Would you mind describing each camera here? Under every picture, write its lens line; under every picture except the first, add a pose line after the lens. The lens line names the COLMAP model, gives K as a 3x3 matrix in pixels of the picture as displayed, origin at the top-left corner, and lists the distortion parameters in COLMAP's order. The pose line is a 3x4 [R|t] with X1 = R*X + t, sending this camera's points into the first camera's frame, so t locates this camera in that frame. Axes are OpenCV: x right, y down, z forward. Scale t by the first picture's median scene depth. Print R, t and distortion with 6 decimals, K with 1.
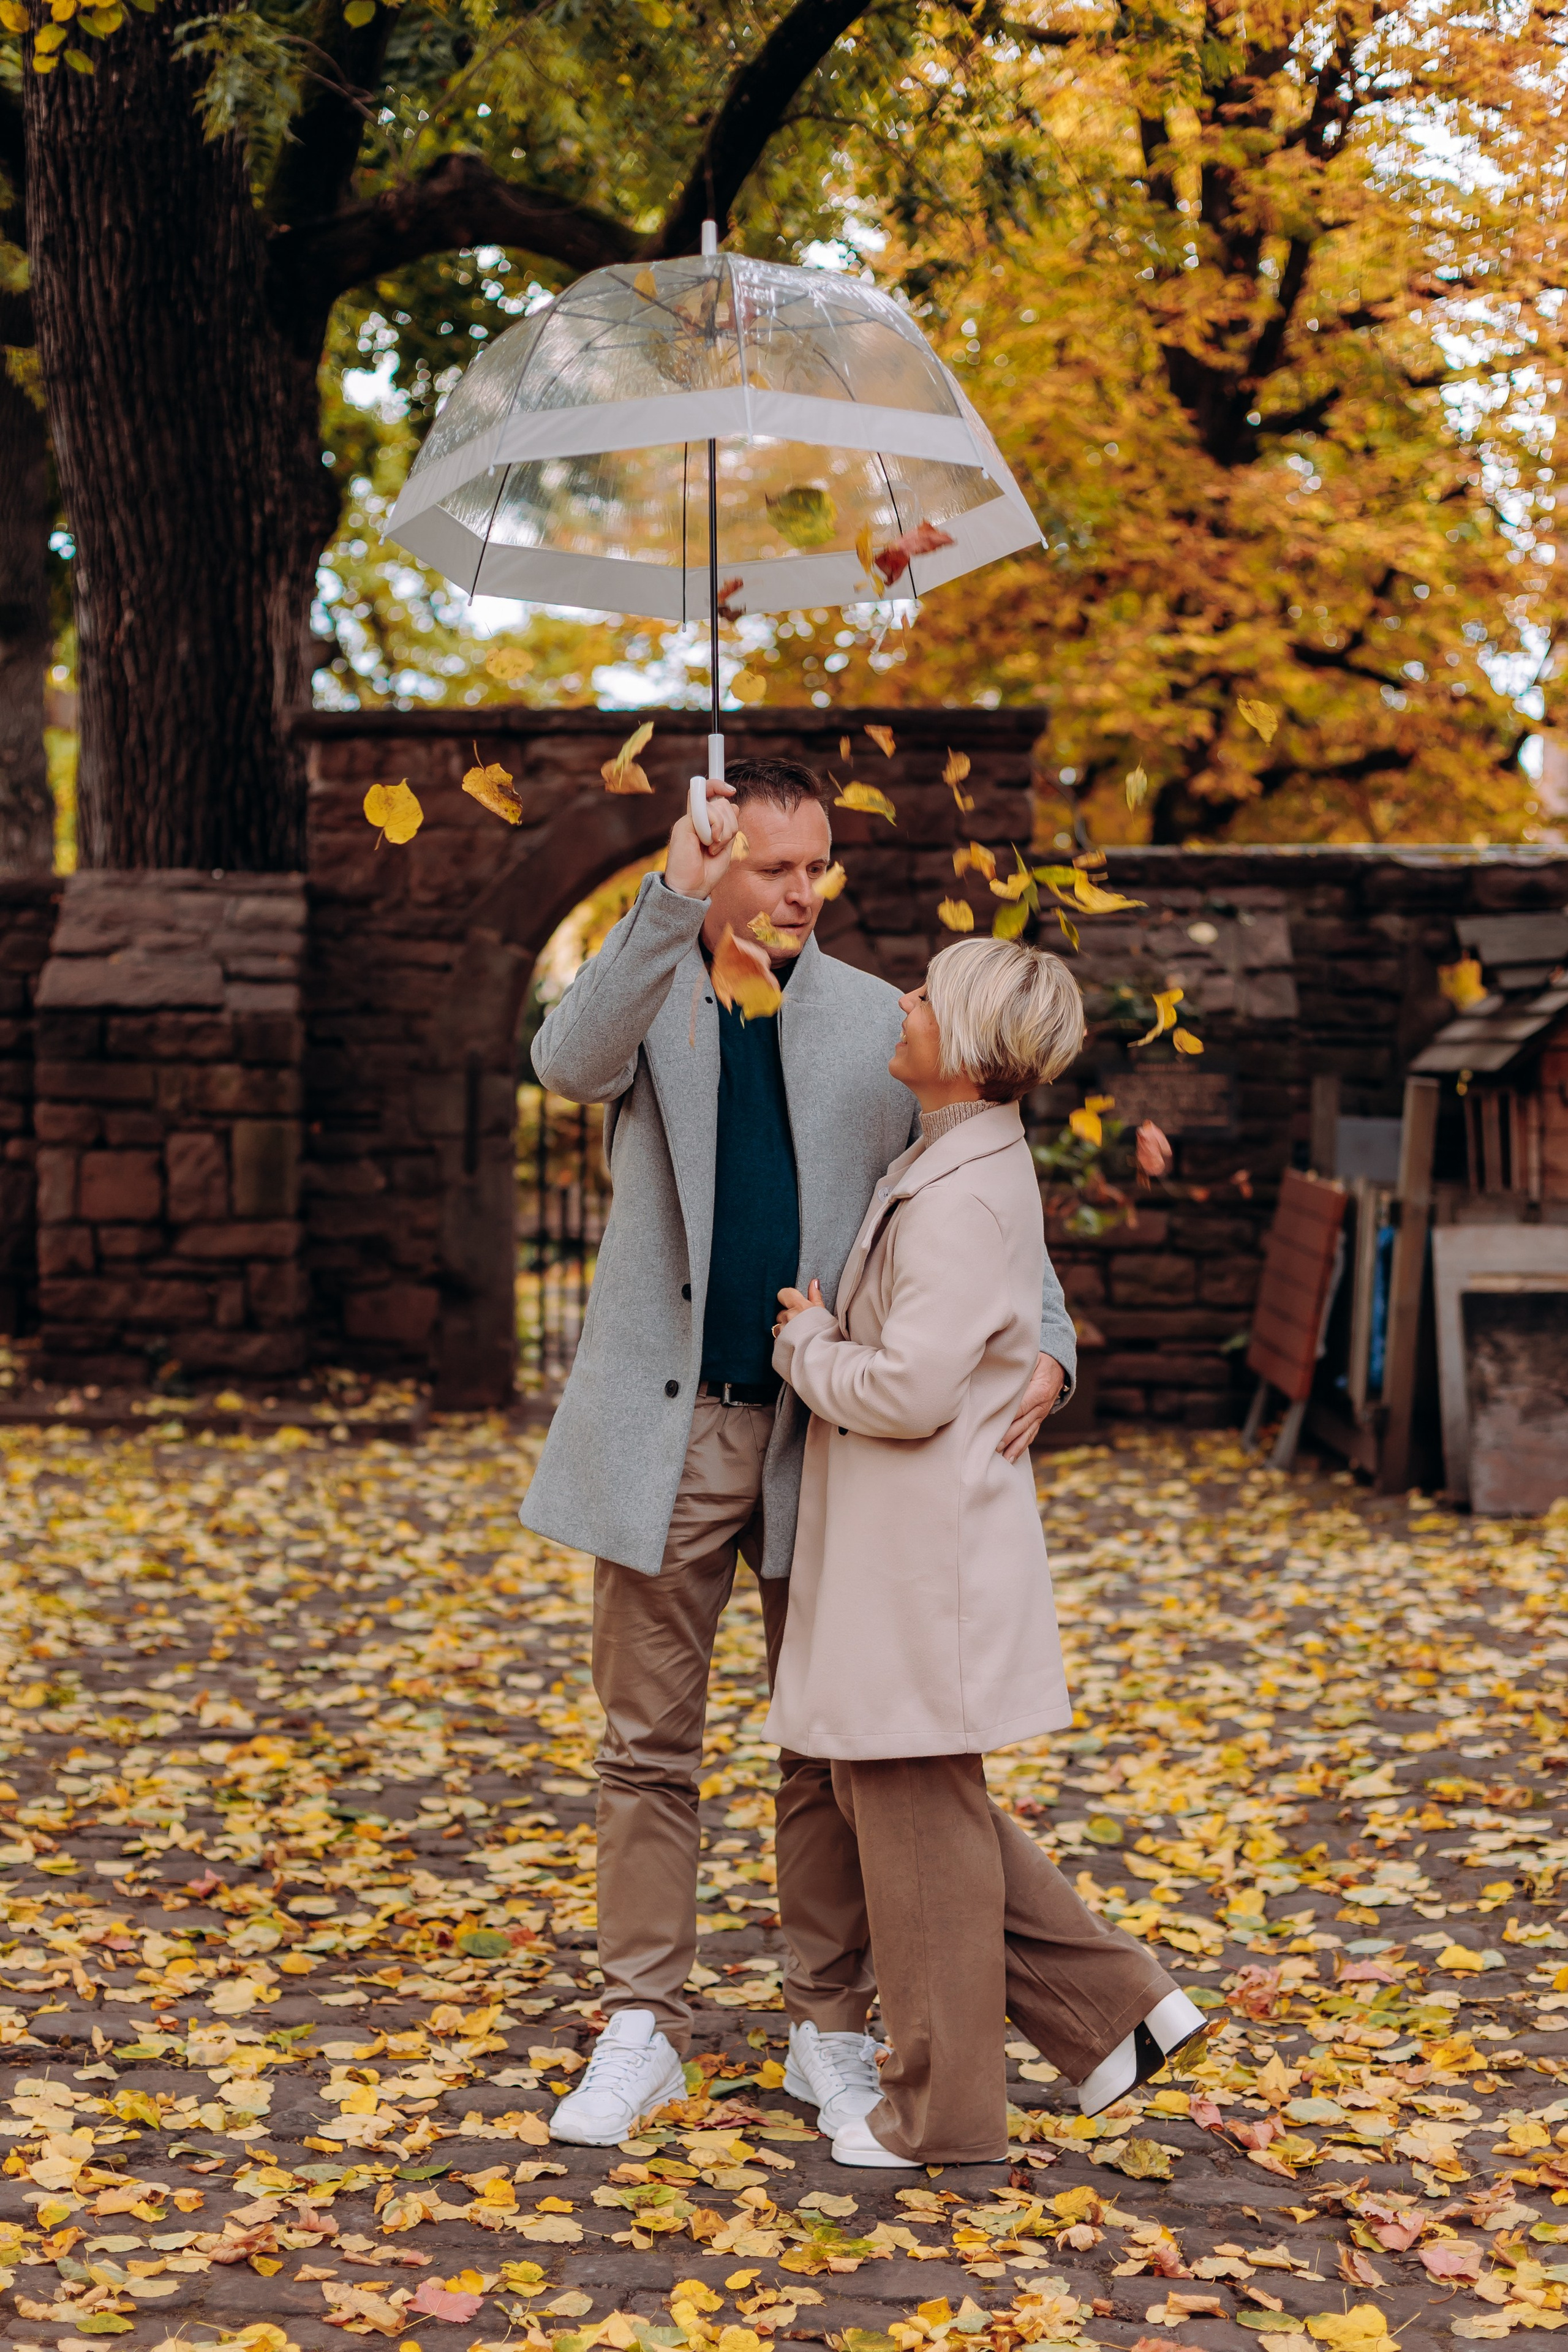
lens RADIAL K [[4423.4, 0, 784.0], [0, 4423.4, 1176.0], [0, 0, 1]] dist [0.022990, -0.162018]
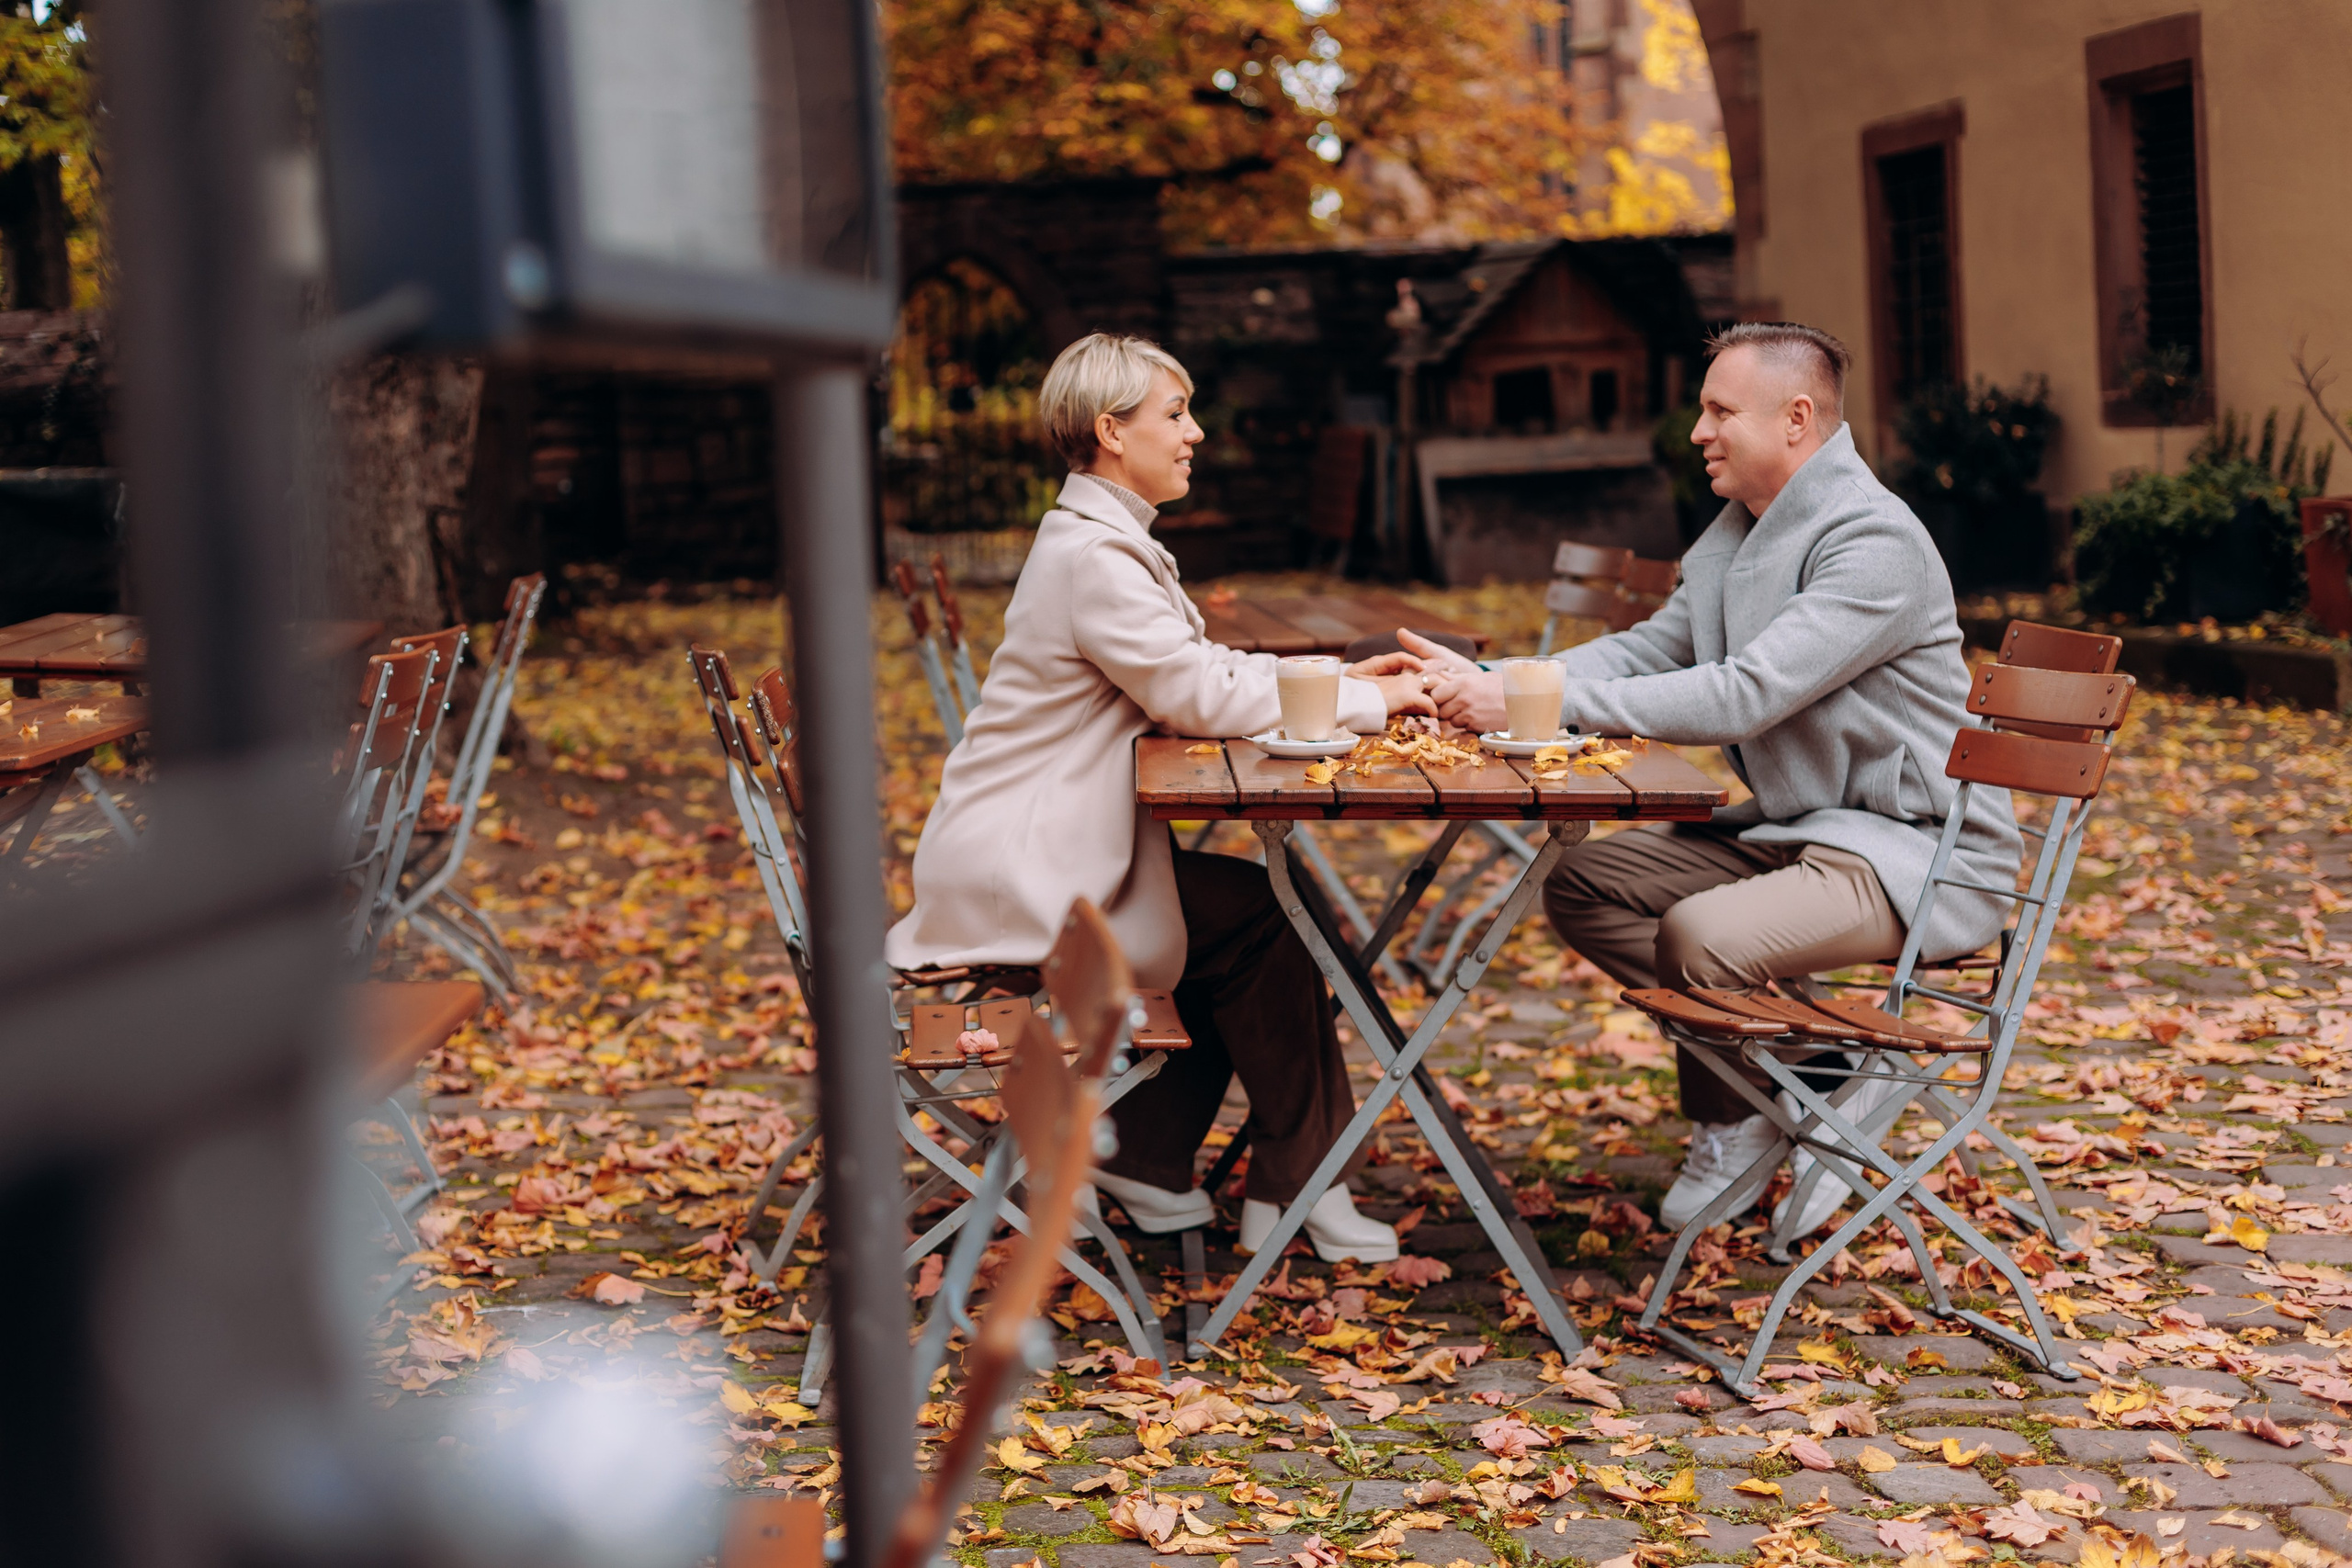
lens RADIAL K [[4907.2, 0, 1176.0], [0, 4907.2, 784.0], [0, 0, 1]] dist [0.065910, -0.294057]
pose [[0.986782, -0.058922, 0.150963, -0.255367], [0.052925, 0.997653, 0.043448, 0.054029], [-0.153169, -0.034884, 0.987584, -0.972953]]
